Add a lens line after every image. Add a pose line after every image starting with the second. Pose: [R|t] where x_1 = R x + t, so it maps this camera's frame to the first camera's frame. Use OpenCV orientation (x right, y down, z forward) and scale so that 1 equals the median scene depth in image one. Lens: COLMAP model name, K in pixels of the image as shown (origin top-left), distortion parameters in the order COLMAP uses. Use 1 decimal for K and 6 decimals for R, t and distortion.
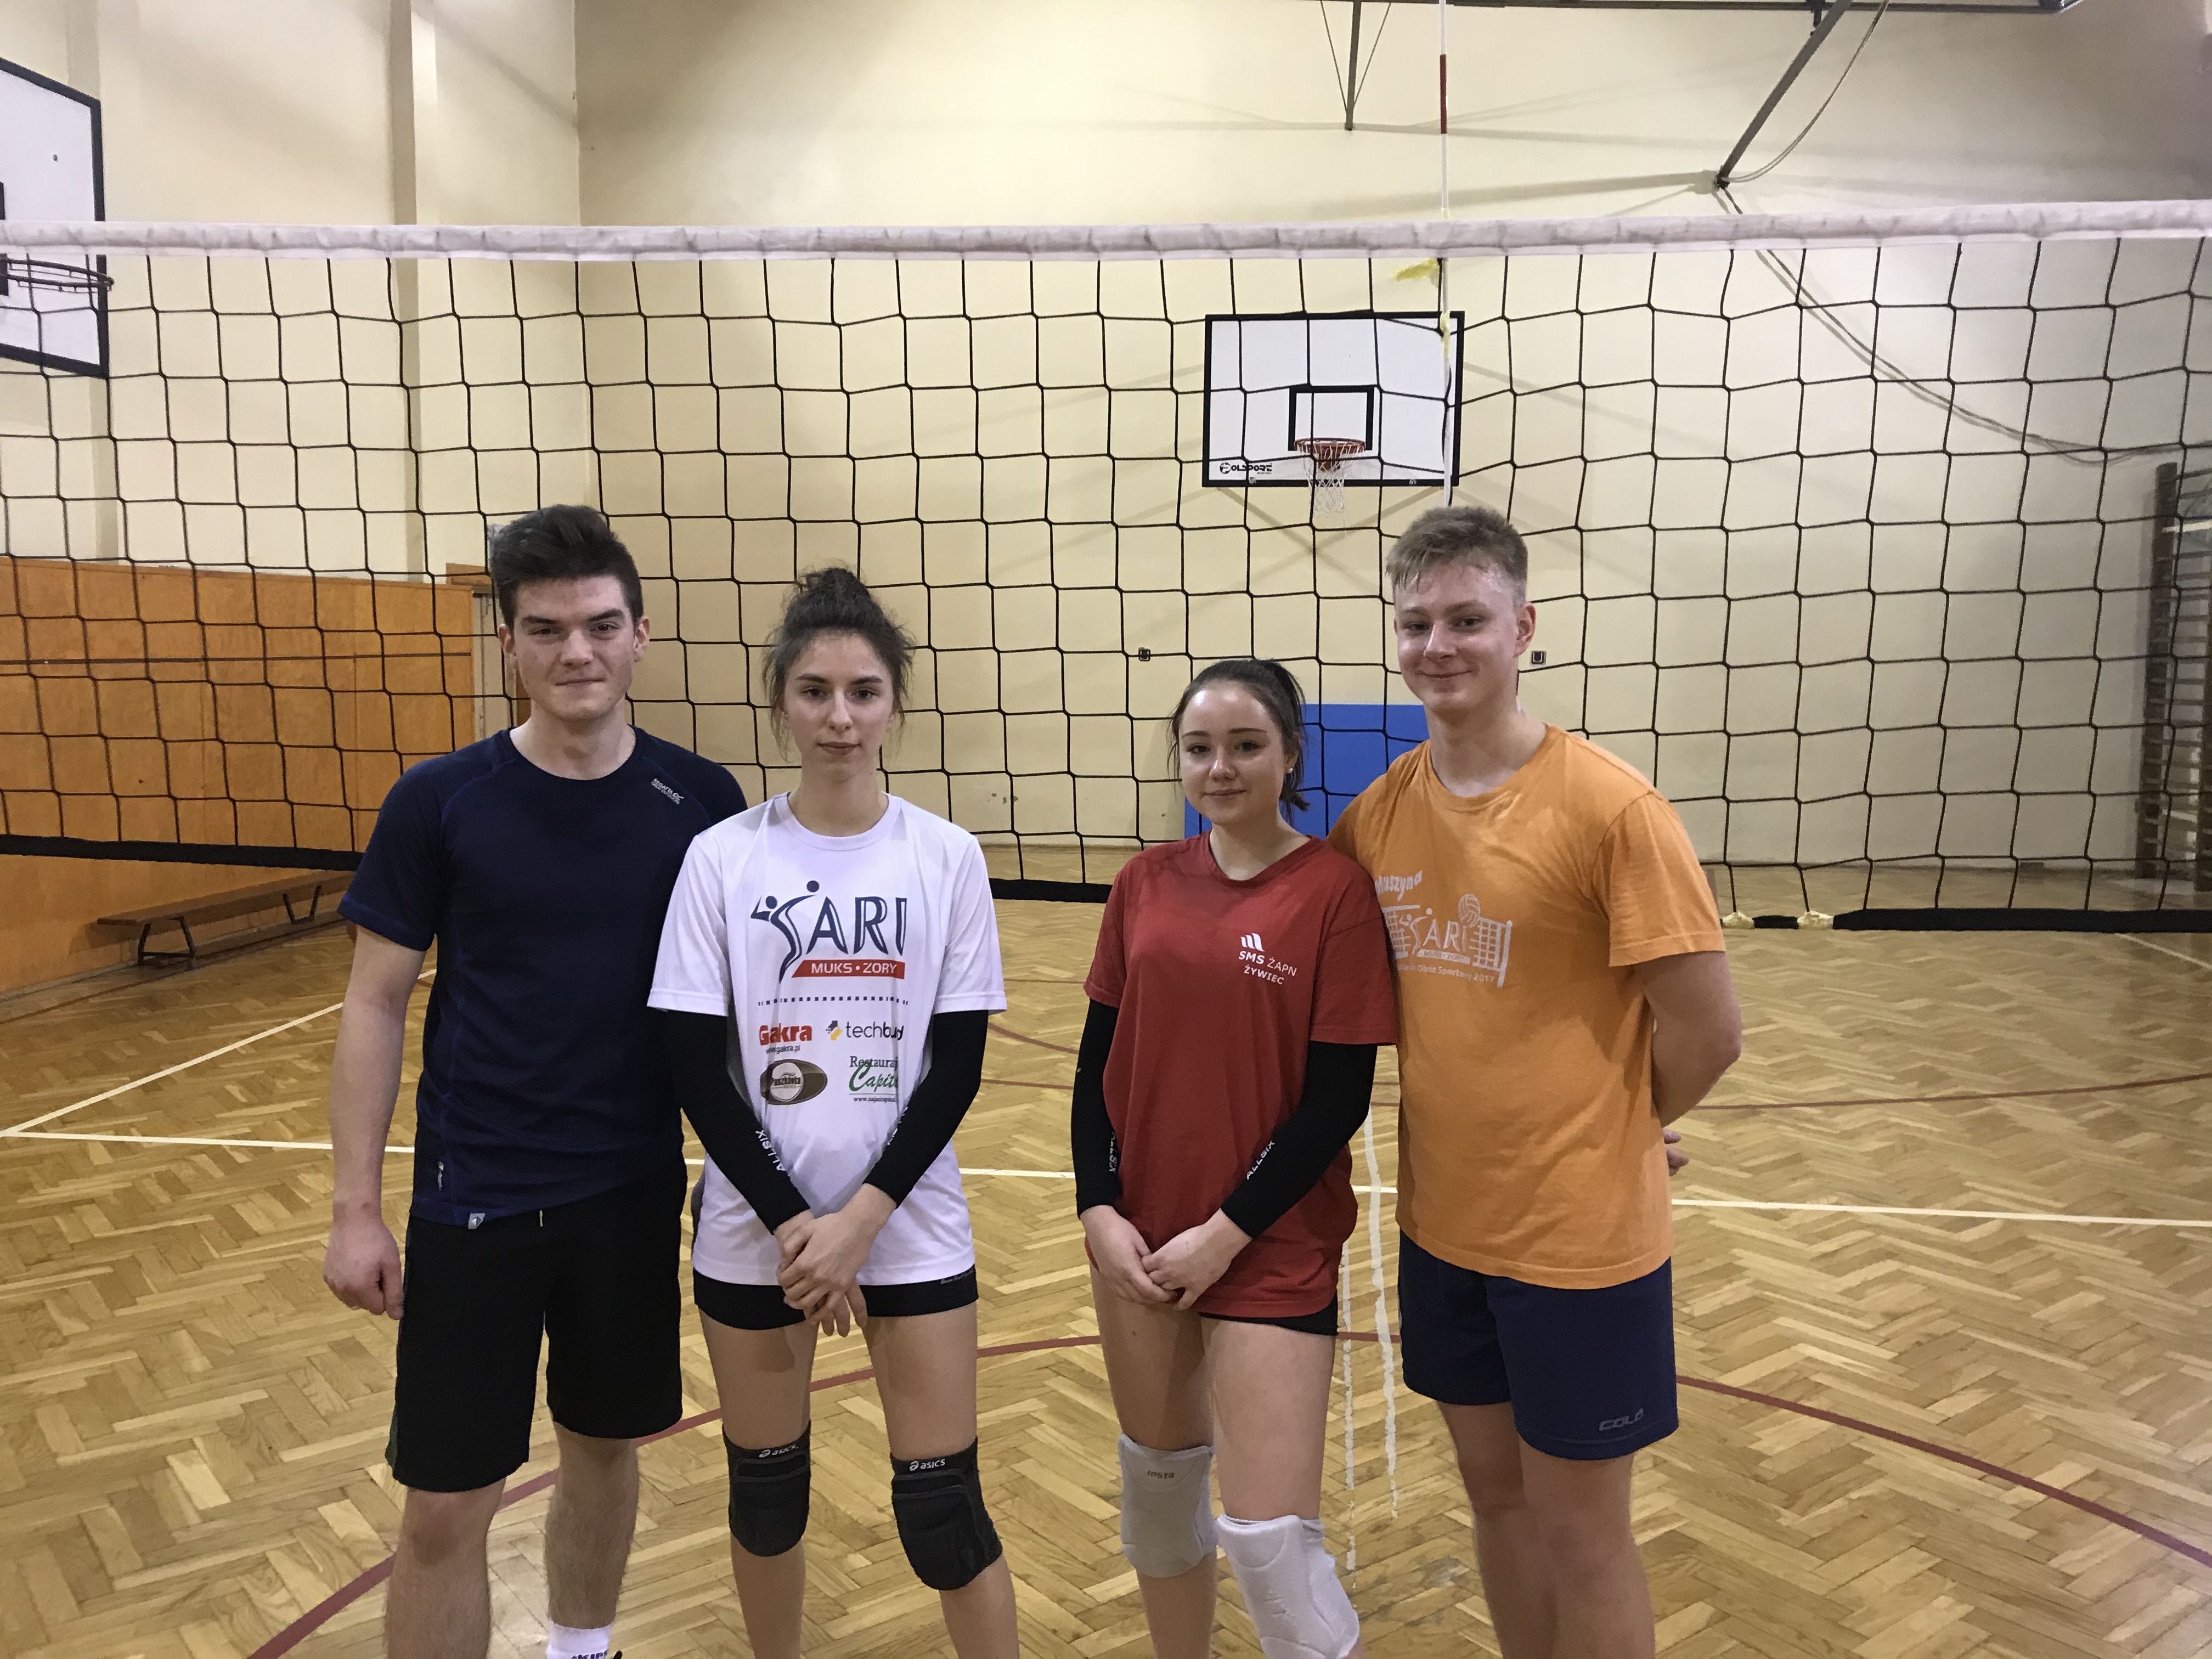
lens RADIAL K [[1846.5, 0, 1100.0], [0, 1846.5, 804.6], [0, 0, 1]] dist [0.019623, 0.012382]
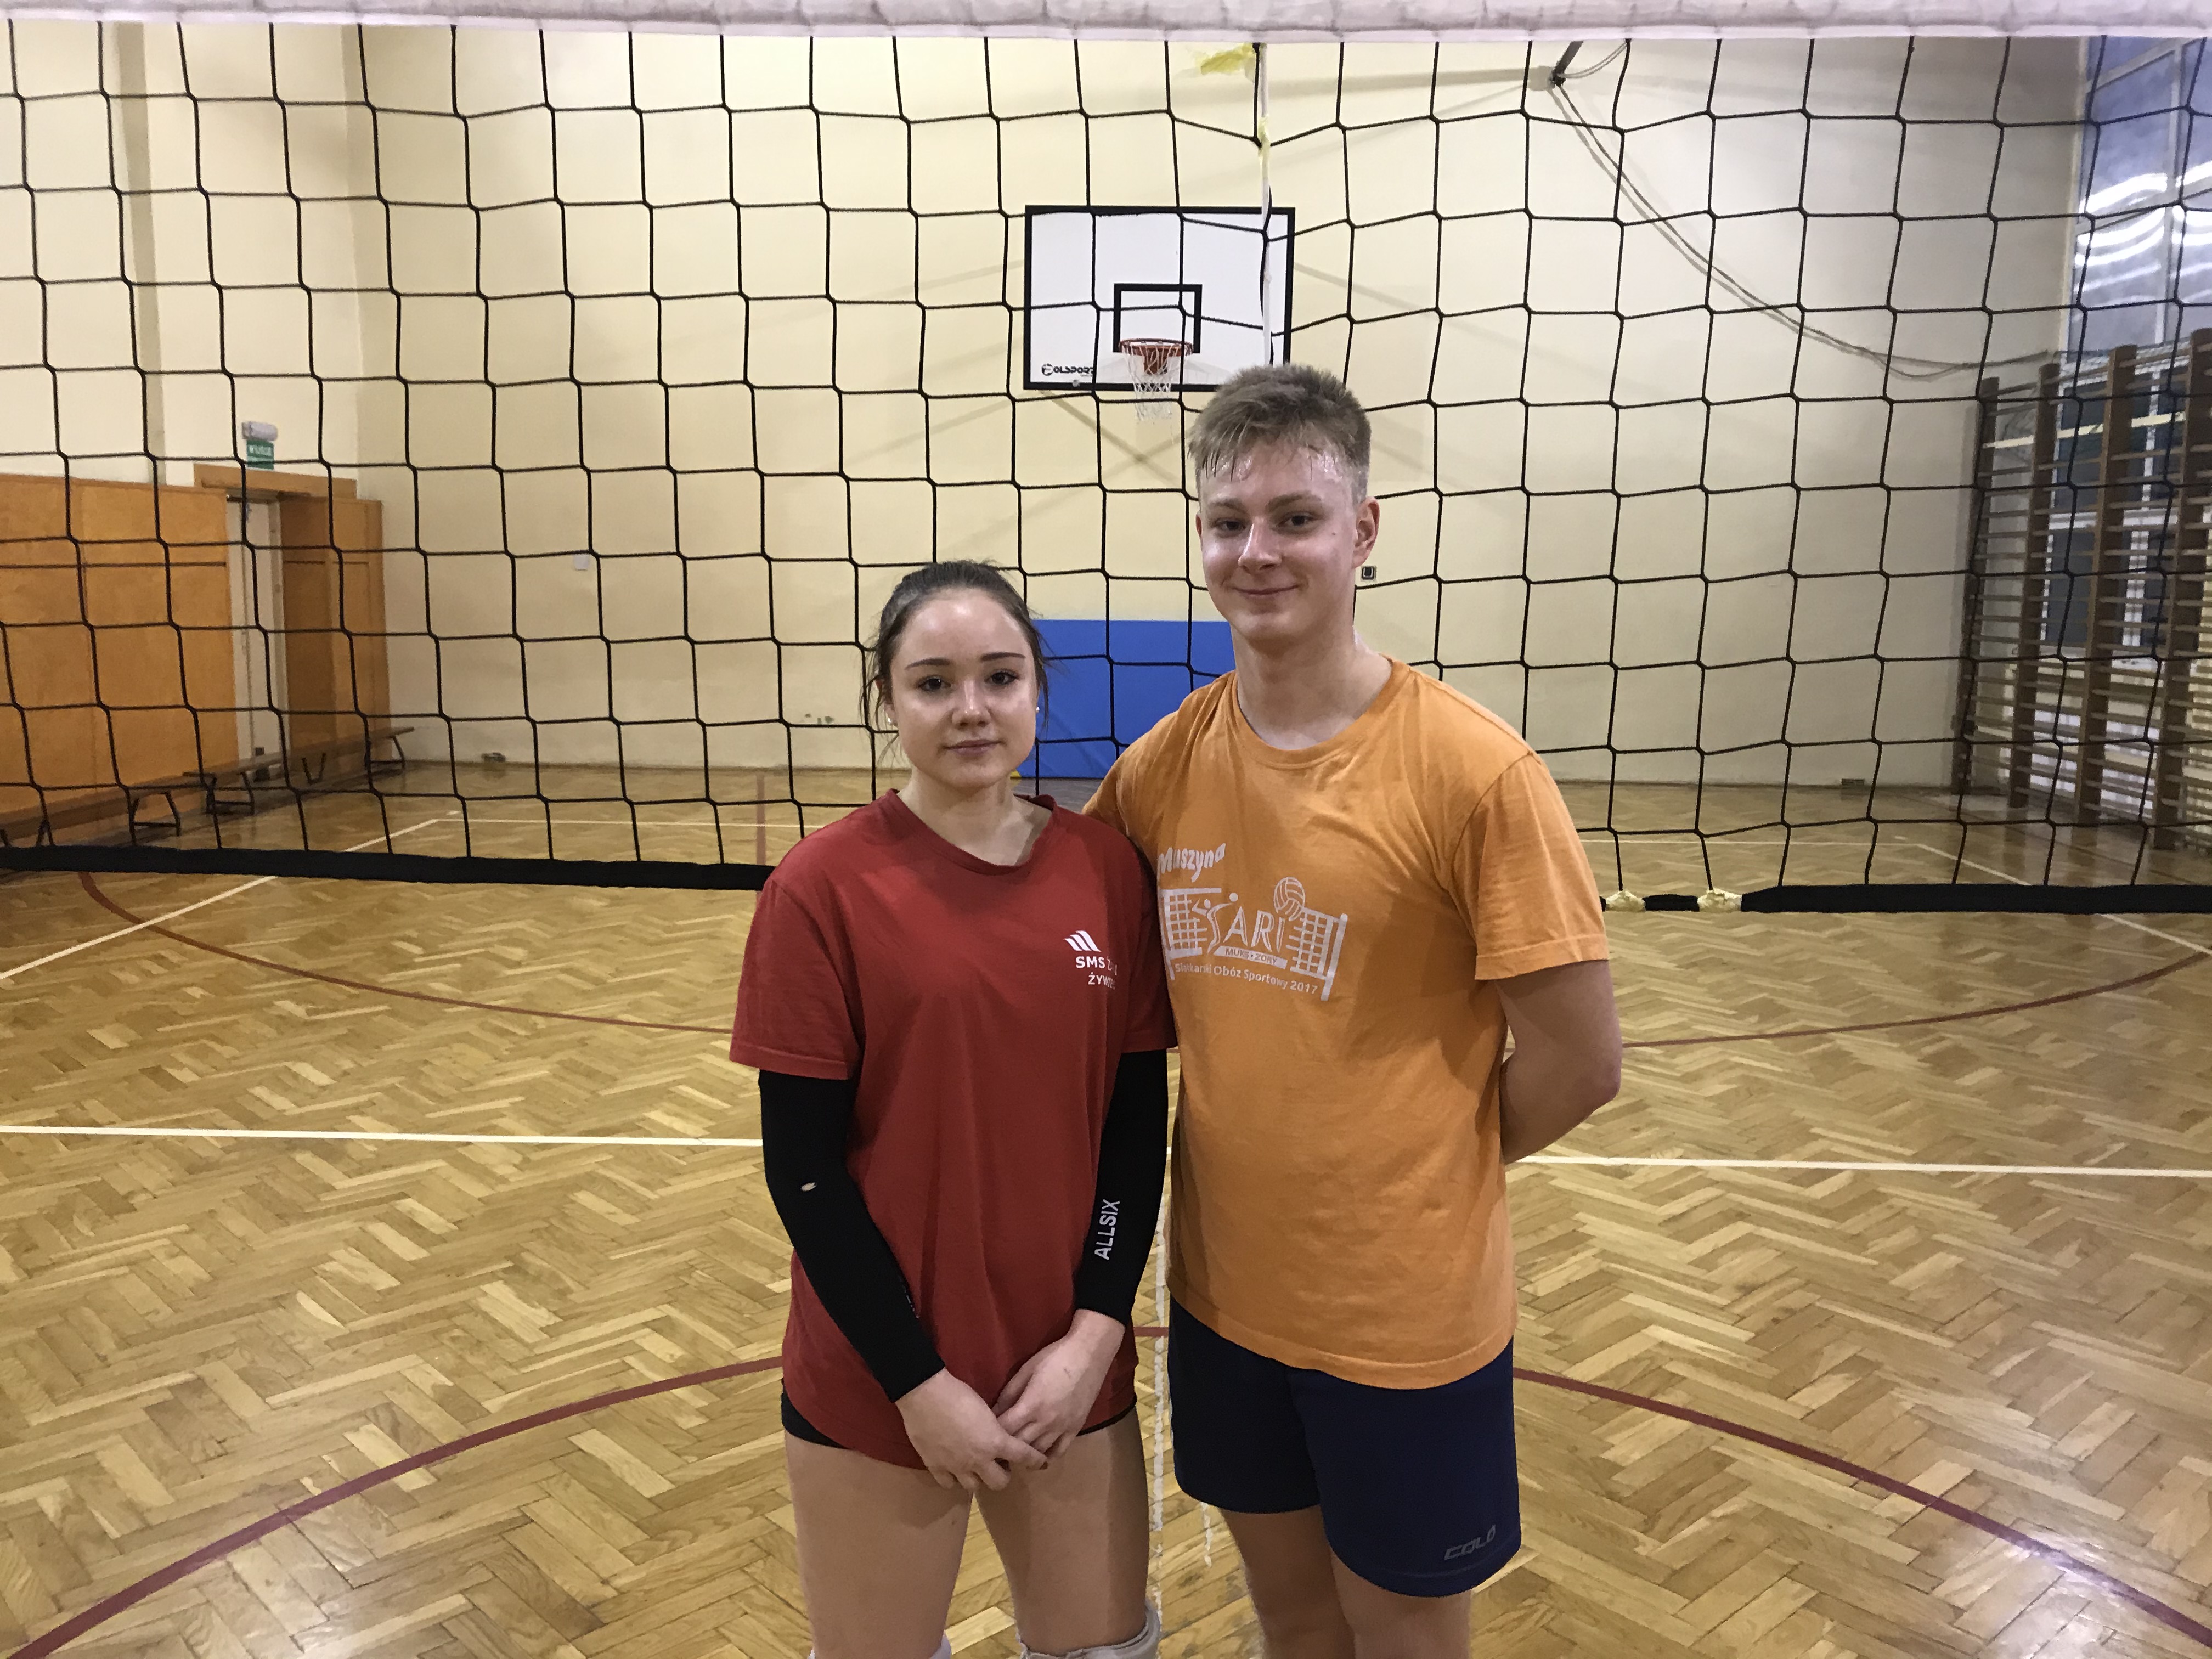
lens RADIAL K [[1846.5, 0, 1100.0], [0, 1846.5, 804.6], [0, 0, 1]] dist [0.019623, 0.012382]
pose [[0.996033, -0.006858, 0.088715, 0.027613], [0.002705, 0.998899, 0.046844, -0.009442], [-0.088938, -0.046418, 0.994955, 0.128946]]
